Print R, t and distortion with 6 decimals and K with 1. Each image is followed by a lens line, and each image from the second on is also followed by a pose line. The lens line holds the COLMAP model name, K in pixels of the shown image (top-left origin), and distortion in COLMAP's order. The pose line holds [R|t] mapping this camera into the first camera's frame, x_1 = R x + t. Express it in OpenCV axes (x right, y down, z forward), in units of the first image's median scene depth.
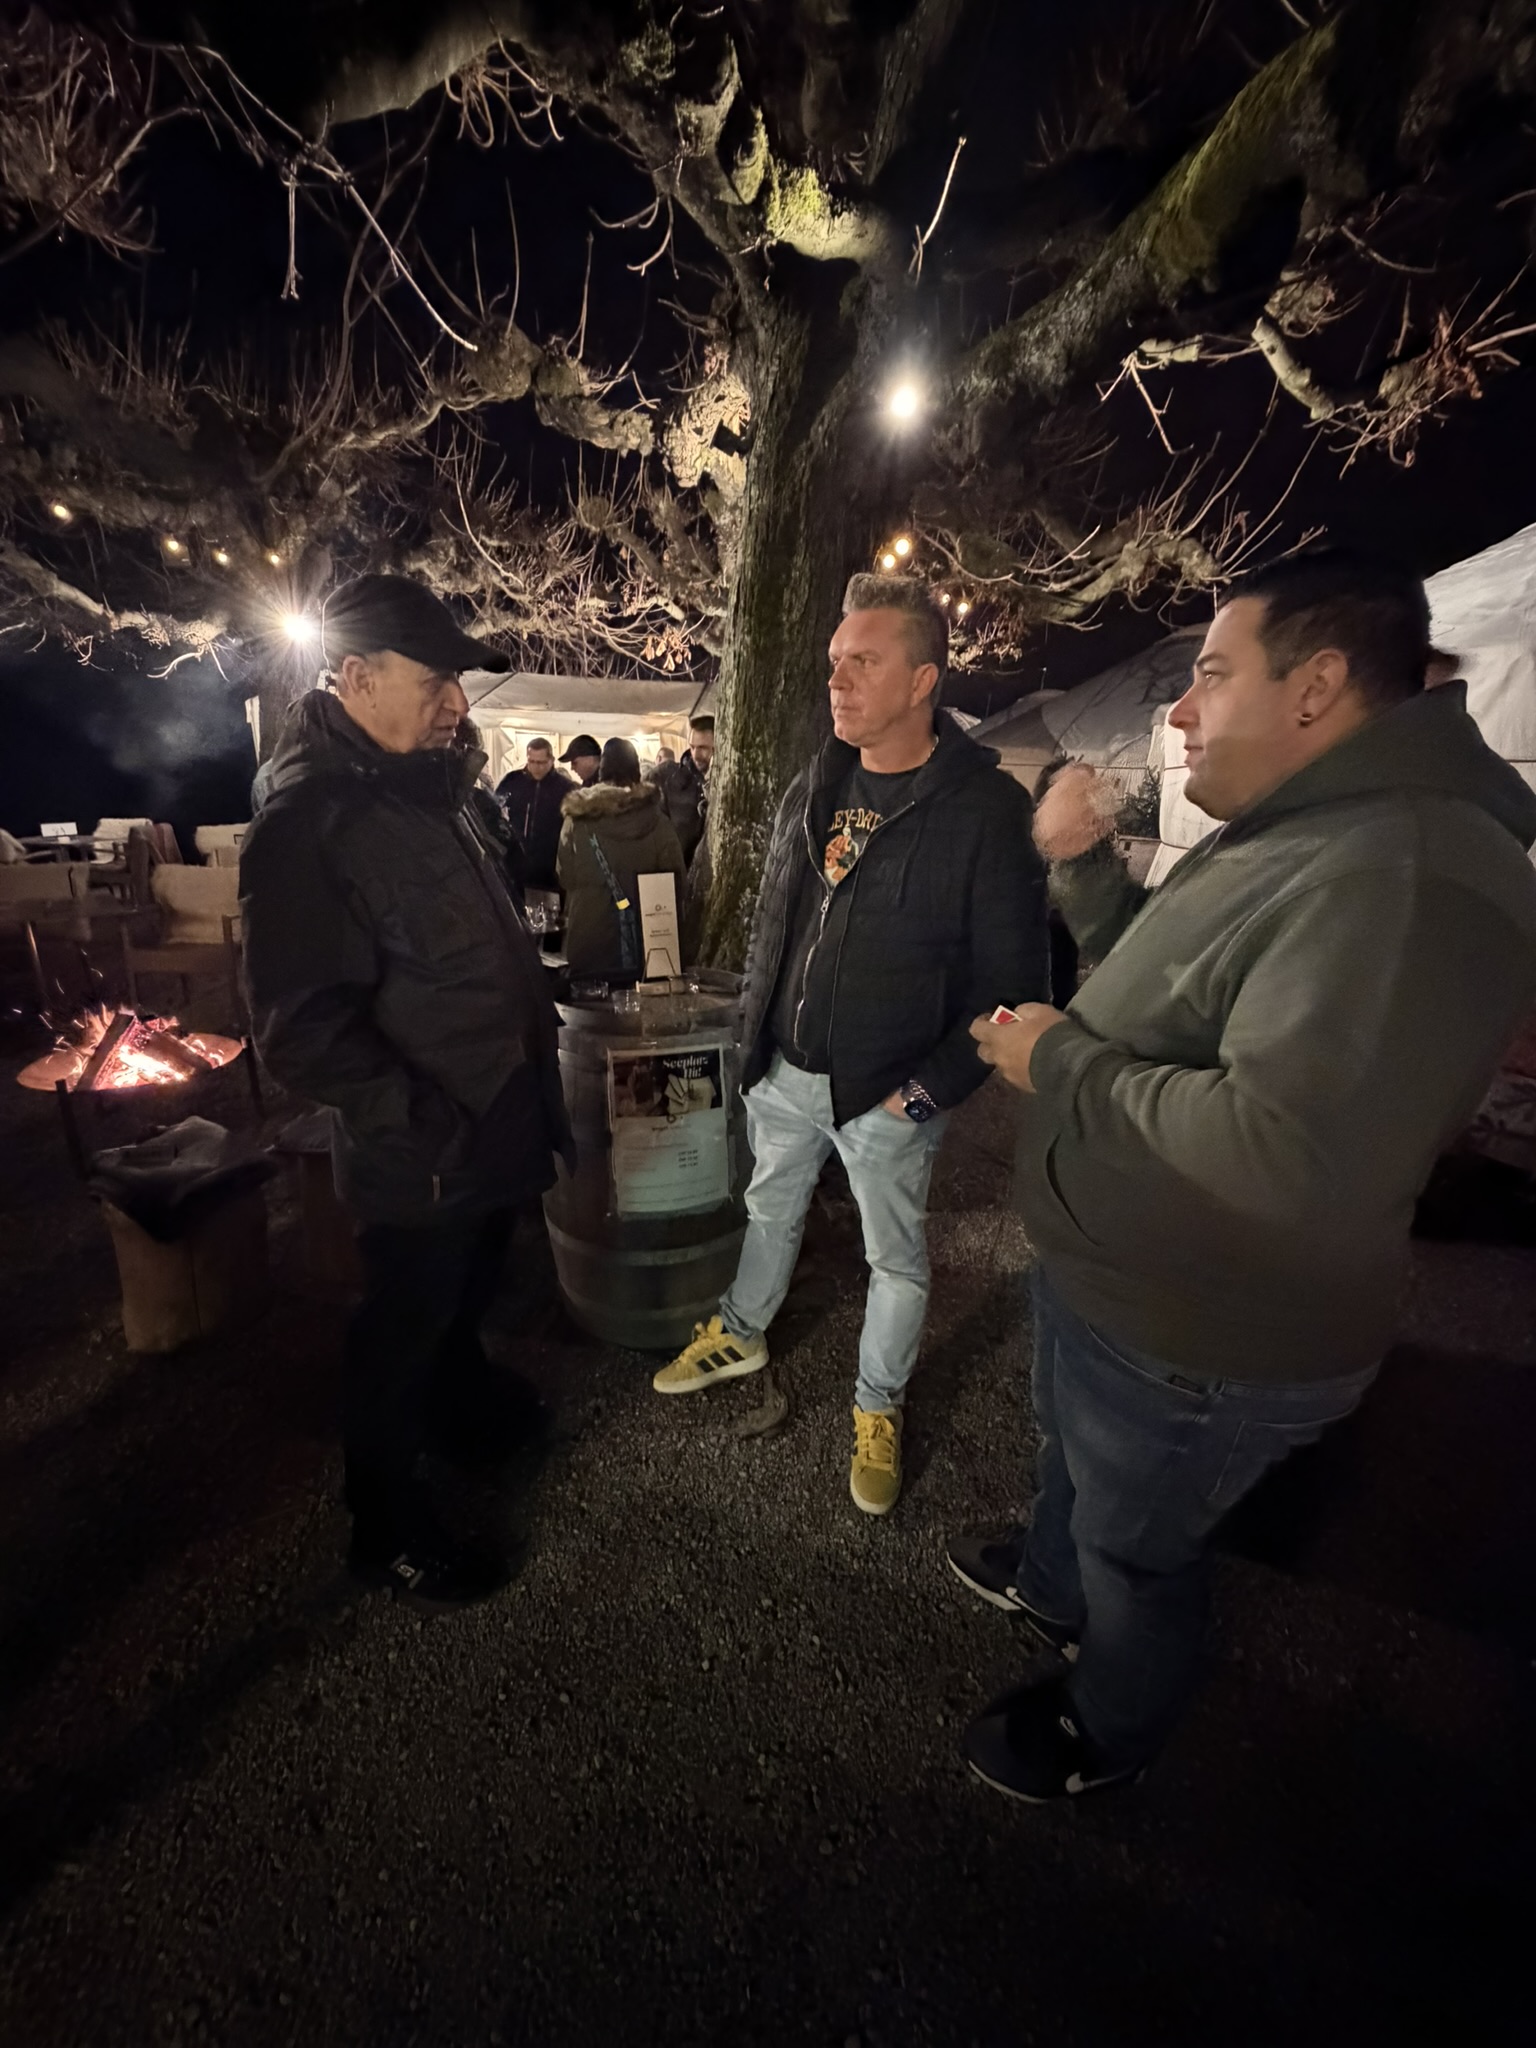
lens RADIAL K [[819.0, 0, 773.2], [0, 819.0, 1018.4], [0, 0, 1]] dist [-0.000226, -0.000129]
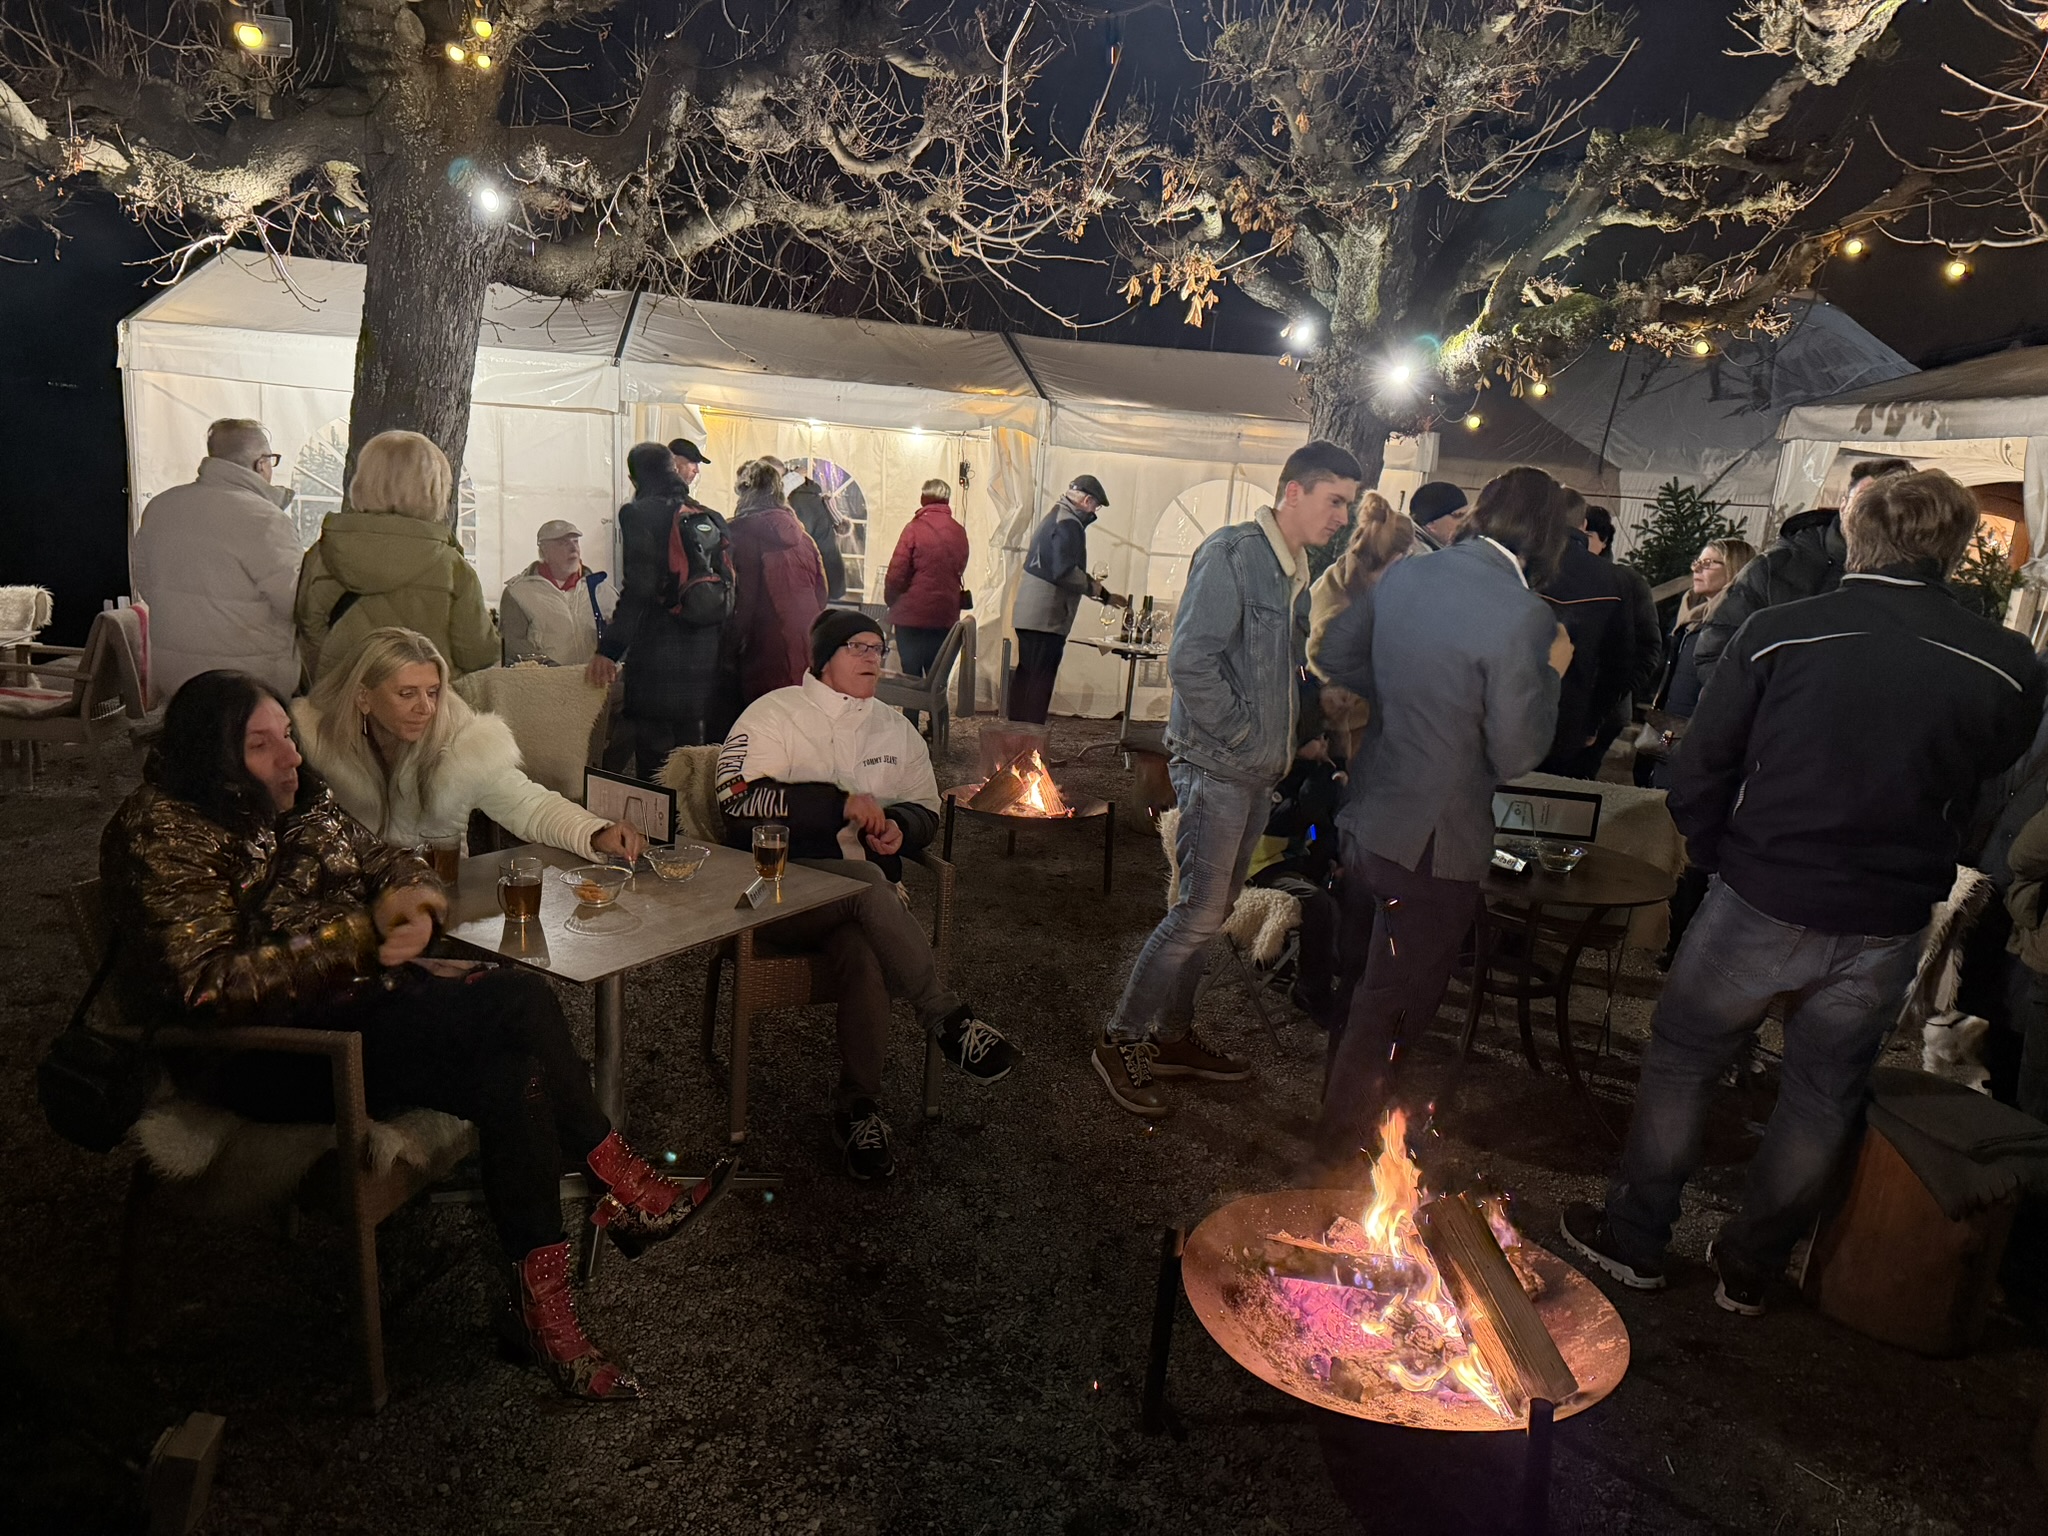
lens RADIAL K [[1443.2, 0, 1024.0], [0, 1443.2, 768.0], [0, 0, 1]] dist [0.058858, -0.086557]
pose [[0.971324, -0.018049, 0.237074, -0.461277], [0.038234, 0.995995, -0.080820, -0.062569], [-0.234666, 0.087567, 0.968124, 0.124630]]
